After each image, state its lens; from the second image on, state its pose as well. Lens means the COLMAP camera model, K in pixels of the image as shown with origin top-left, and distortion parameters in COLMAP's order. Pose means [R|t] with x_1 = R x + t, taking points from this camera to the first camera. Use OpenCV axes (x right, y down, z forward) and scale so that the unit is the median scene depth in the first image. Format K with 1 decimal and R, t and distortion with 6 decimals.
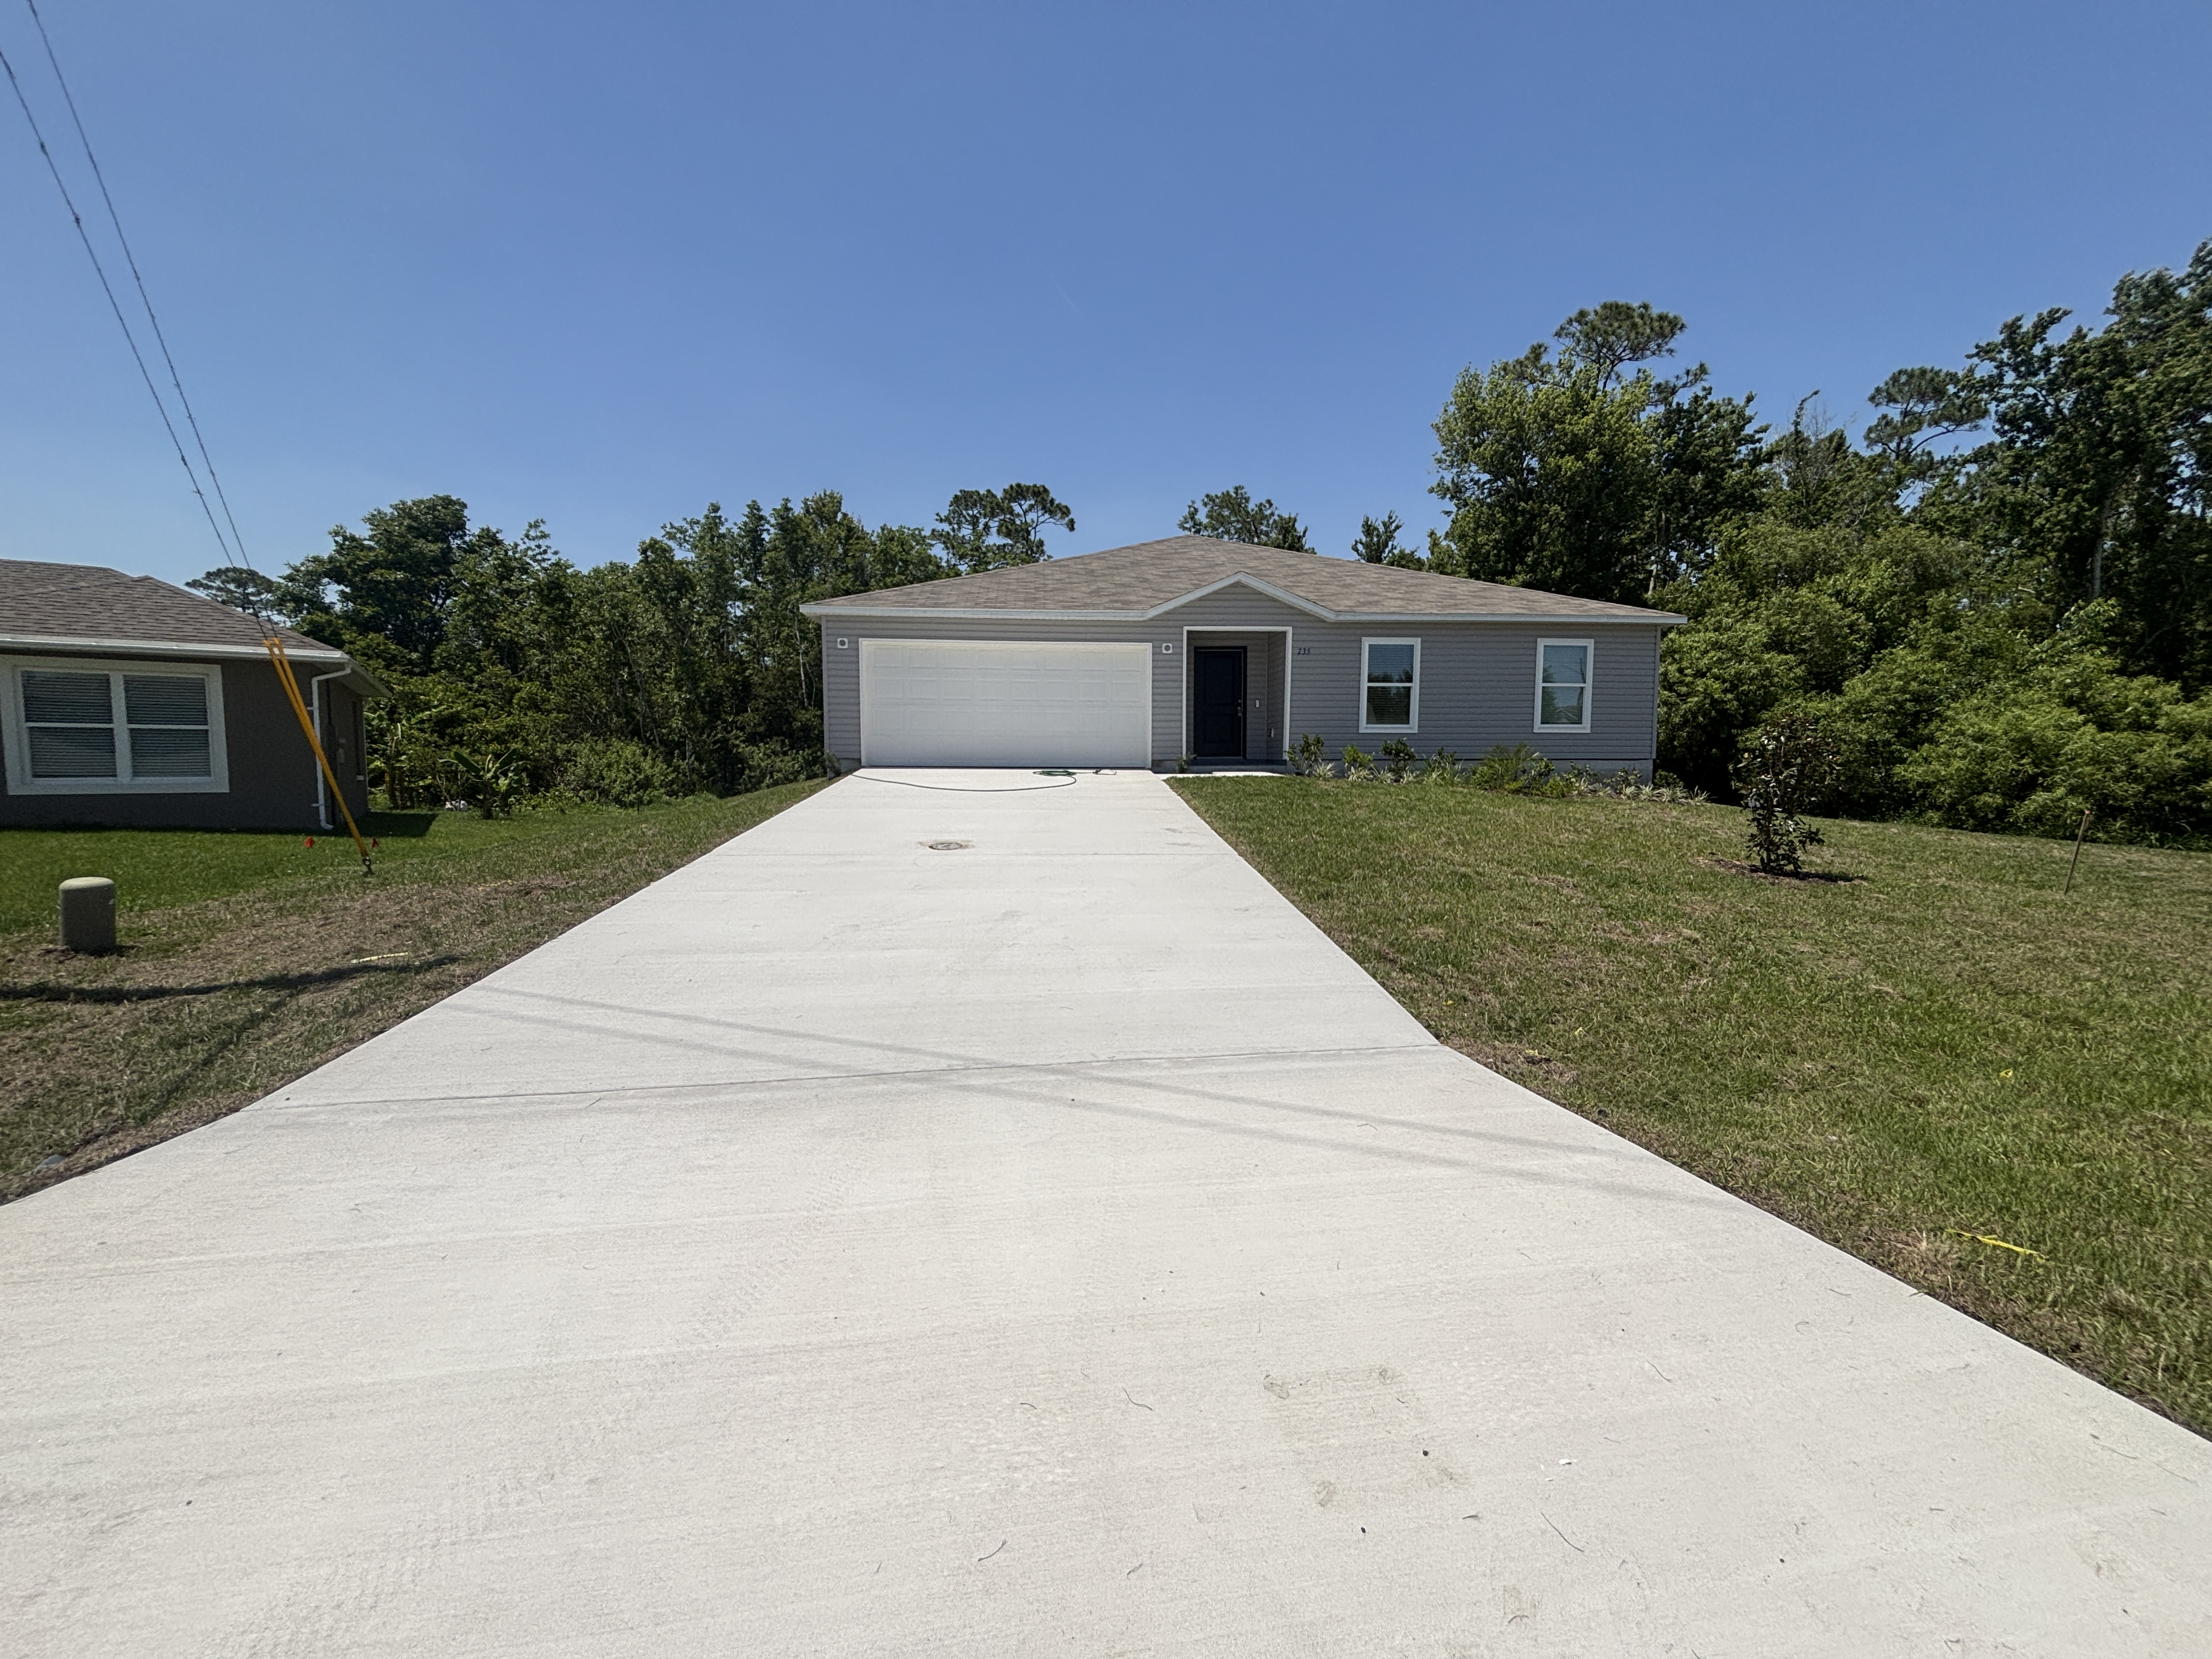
lens RADIAL K [[889.8, 0, 1106.0], [0, 889.8, 829.5], [0, 0, 1]] dist [0.003703, 0.000361]
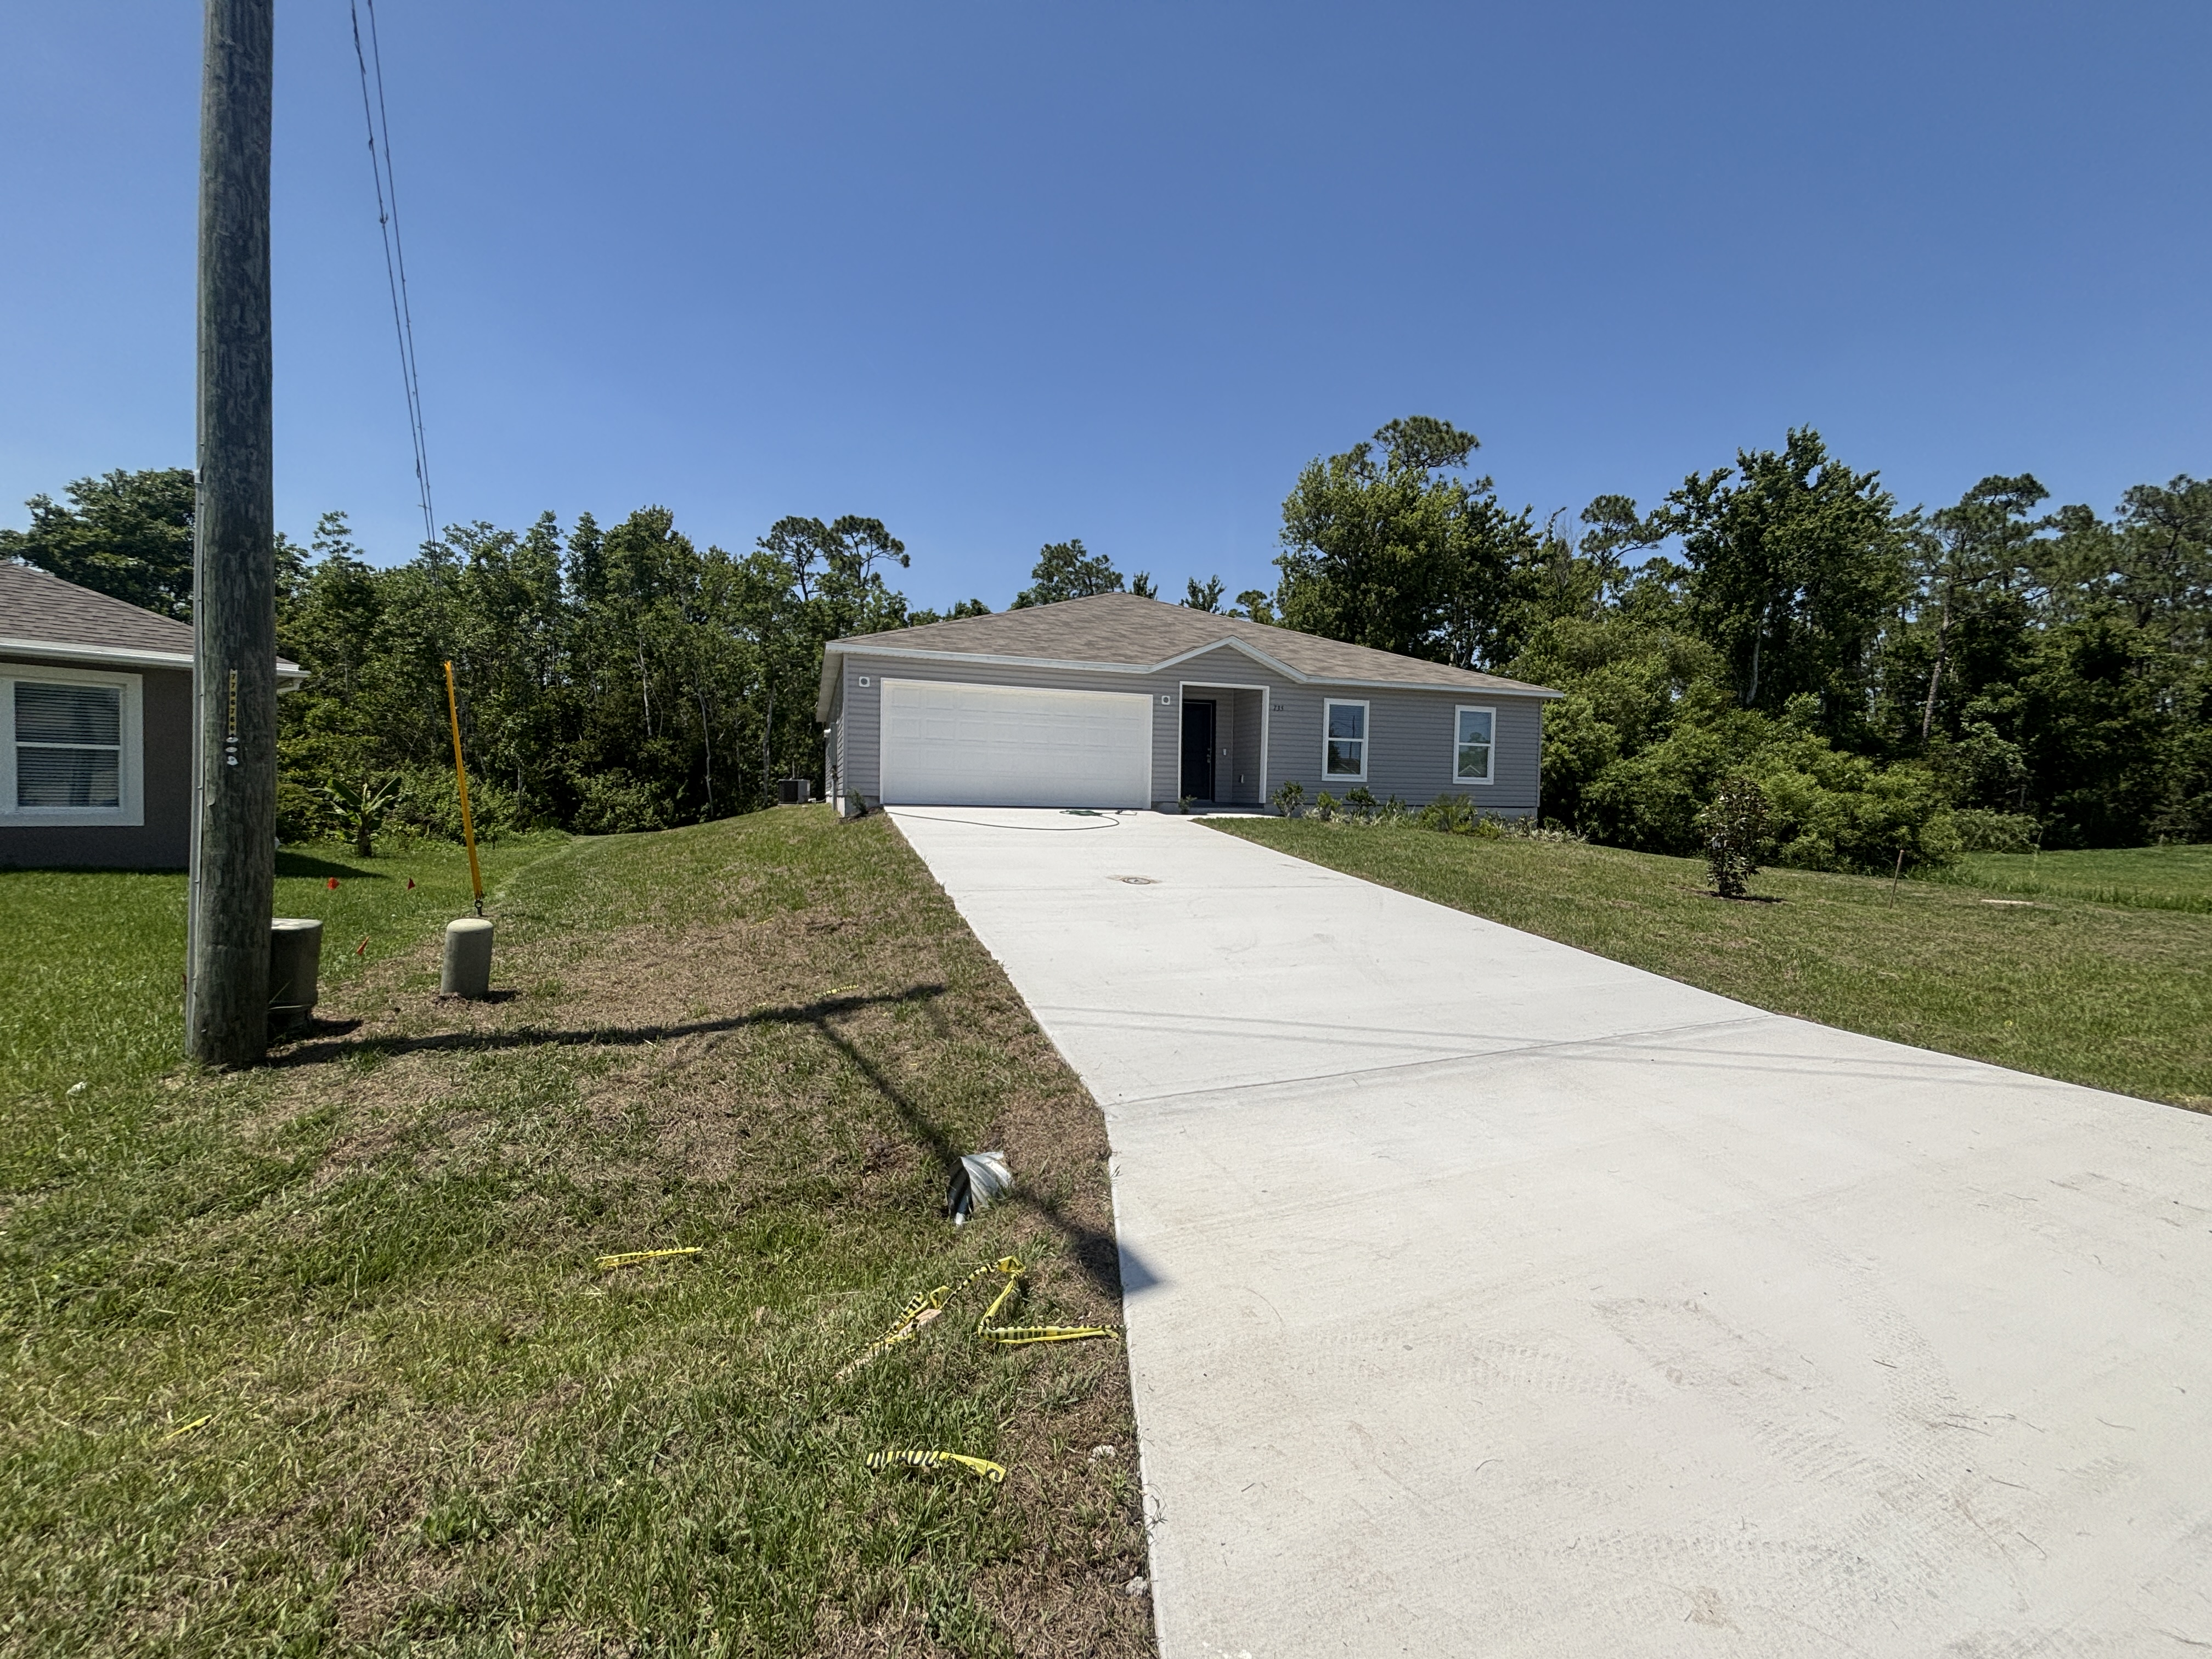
lens RADIAL K [[882.5, 0, 1108.5], [0, 882.5, 848.4], [0, 0, 1]] dist [0.002163, -0.000025]
pose [[0.968301, 0.001388, 0.249782, -0.138704], [0.003842, 0.999784, -0.020449, 0.000084], [-0.249757, 0.020760, 0.968086, -0.014275]]
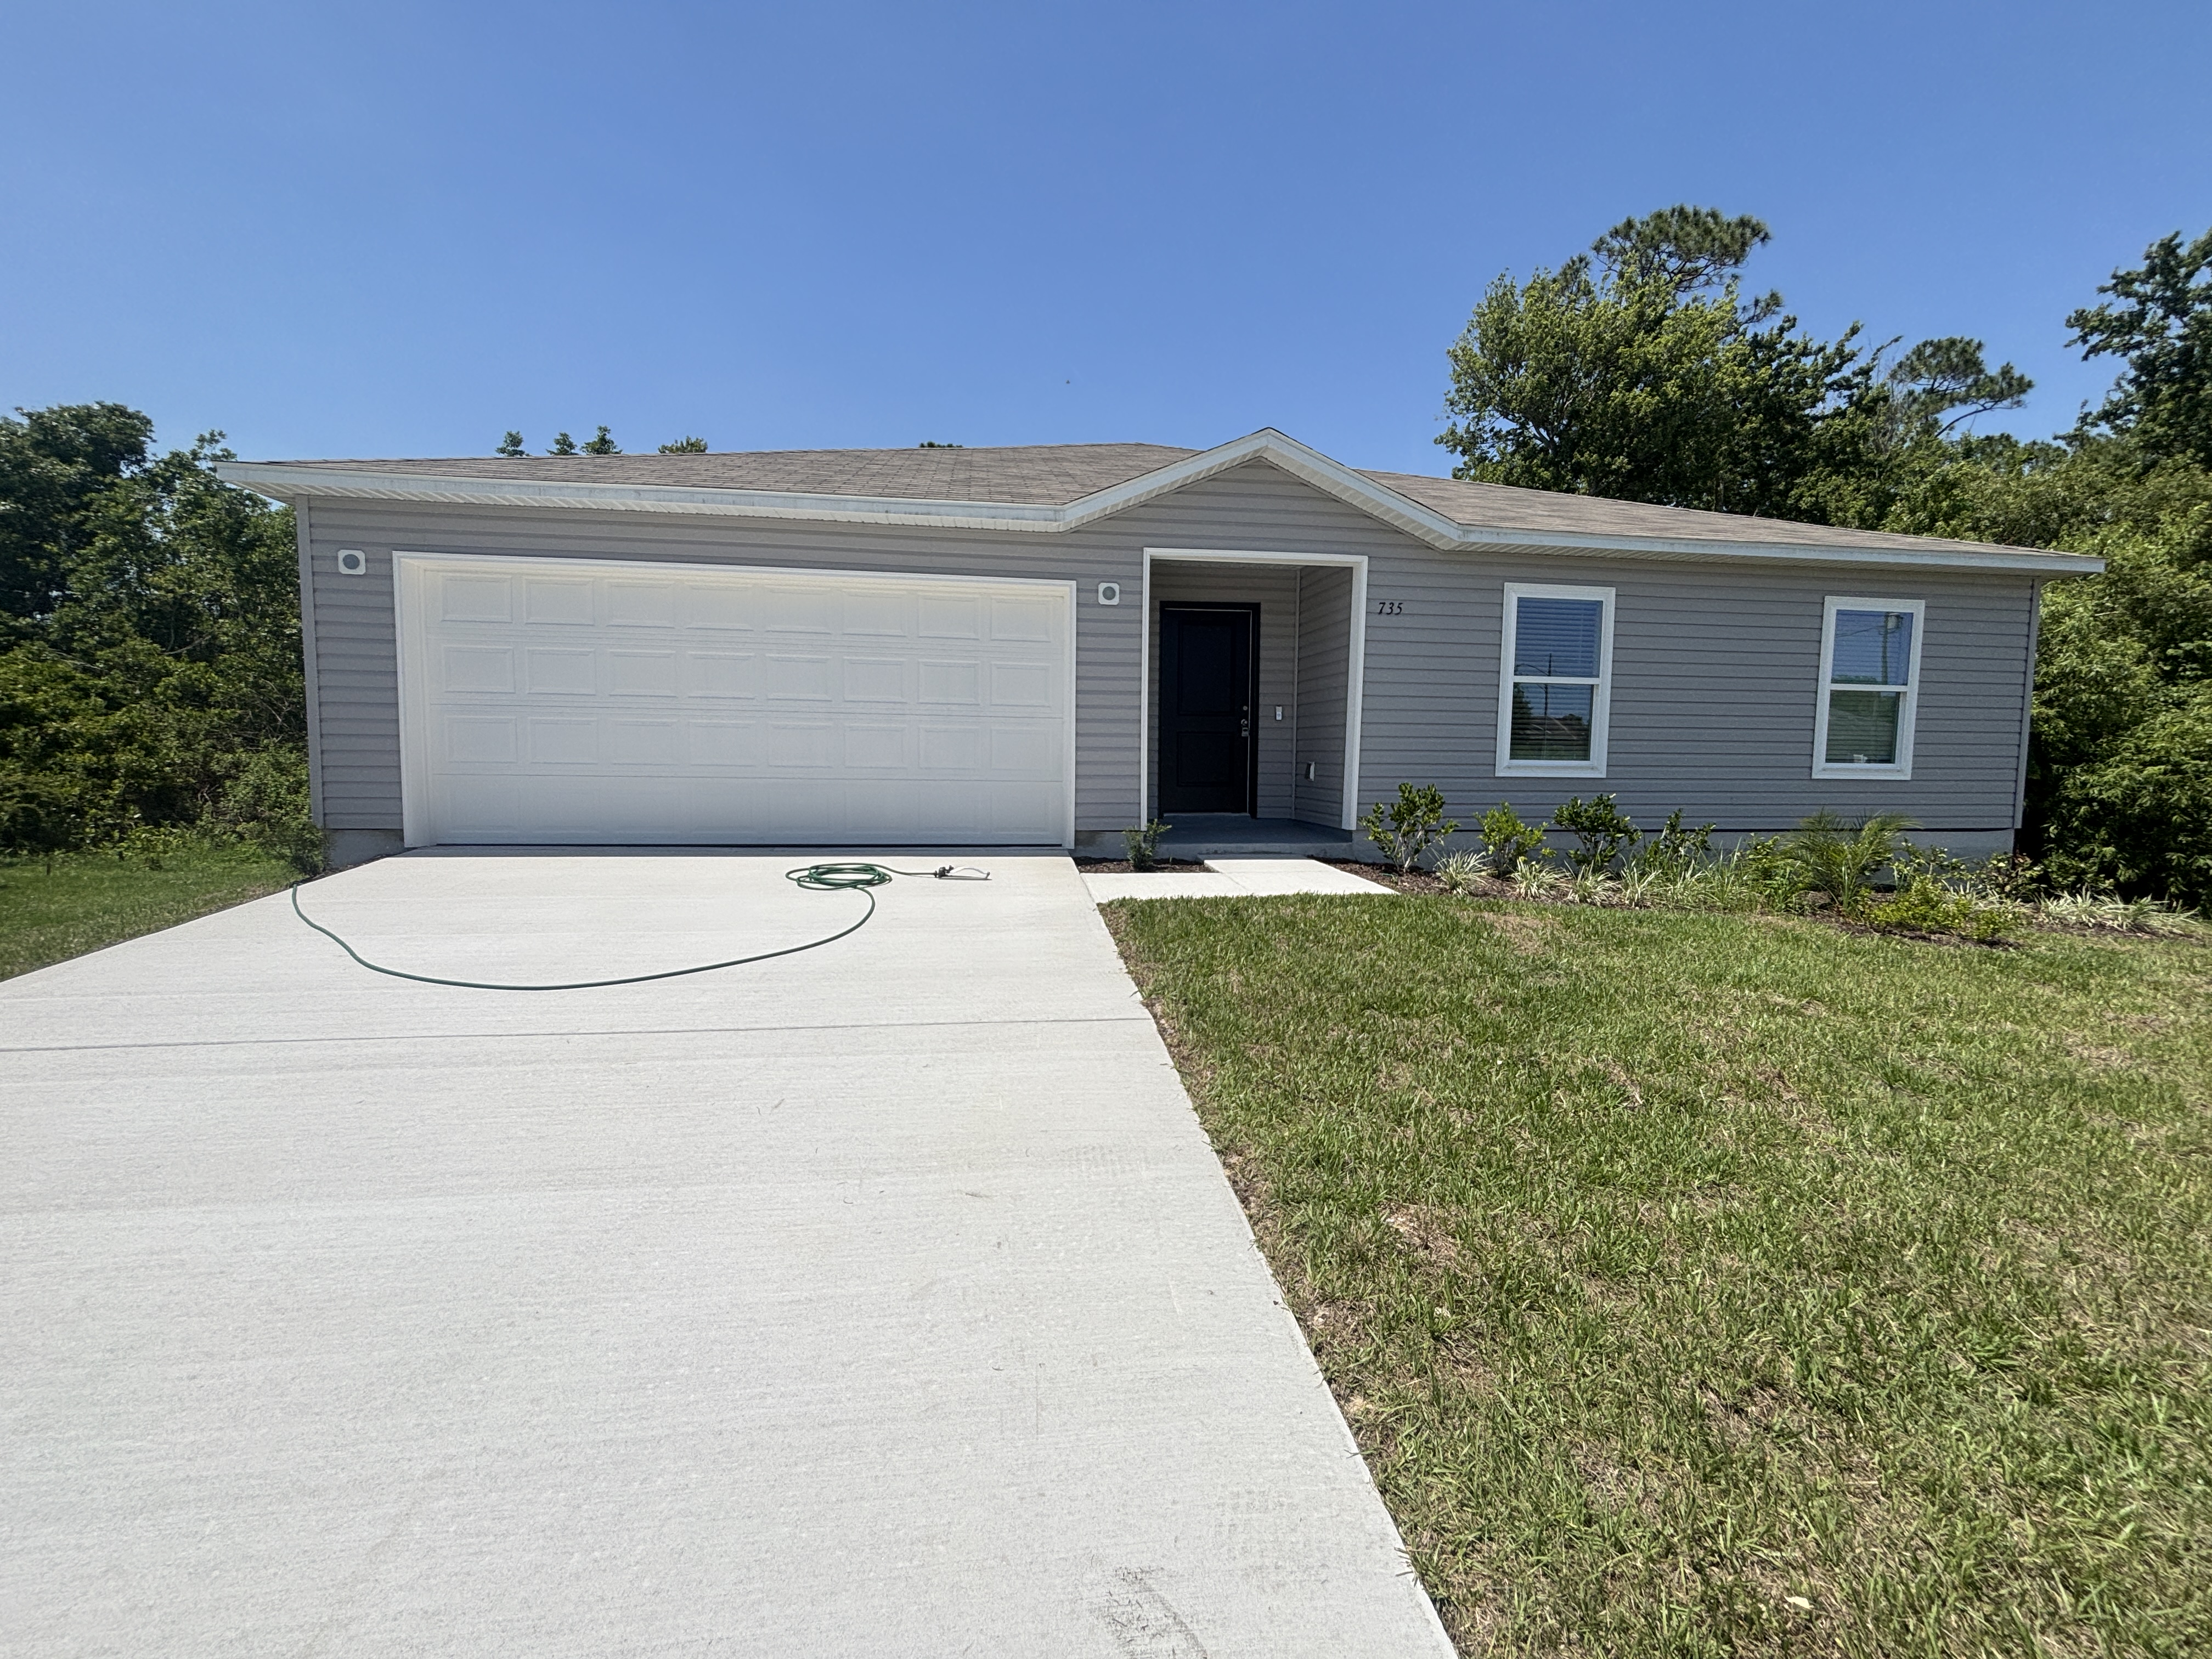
lens RADIAL K [[882.5, 0, 1108.5], [0, 882.5, 848.4], [0, 0, 1]] dist [0.002163, -0.000025]
pose [[0.997469, 0.003212, 0.071027, 0.018698], [-0.004686, 0.999777, 0.020591, -0.041005], [-0.070945, -0.020872, 0.997262, 0.276037]]
